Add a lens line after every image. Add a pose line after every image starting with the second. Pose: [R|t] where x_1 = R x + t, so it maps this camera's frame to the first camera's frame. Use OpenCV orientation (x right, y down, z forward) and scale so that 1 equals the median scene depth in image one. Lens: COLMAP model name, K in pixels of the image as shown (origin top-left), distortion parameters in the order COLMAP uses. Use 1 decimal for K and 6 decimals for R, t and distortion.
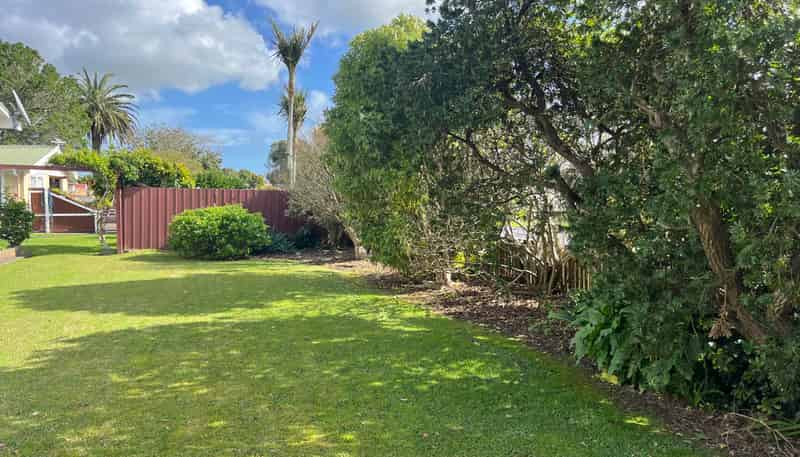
lens RADIAL K [[609.1, 0, 394.4], [0, 609.1, 221.0], [0, 0, 1]] dist [0.049594, -0.058886]
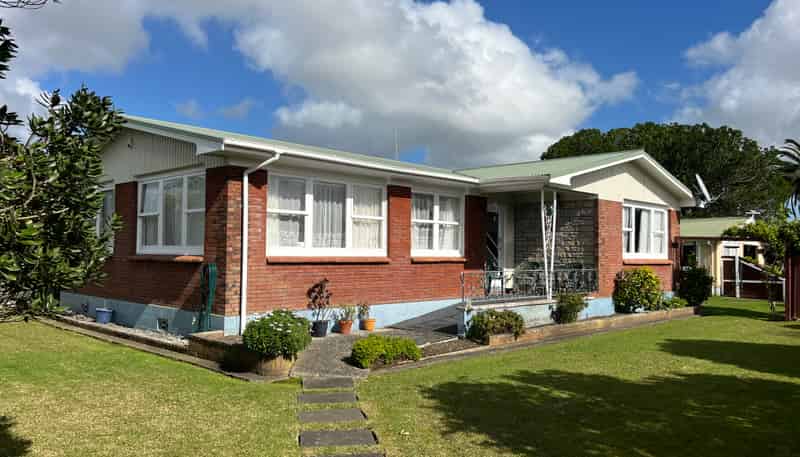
lens RADIAL K [[609.1, 0, 393.4], [0, 609.1, 231.8], [0, 0, 1]] dist [0.049594, -0.058886]
pose [[0.479618, -0.027759, -0.877038, 0.119065], [-0.052609, 0.996792, -0.060319, 0.001013], [0.875899, 0.075070, 0.476619, -0.063187]]
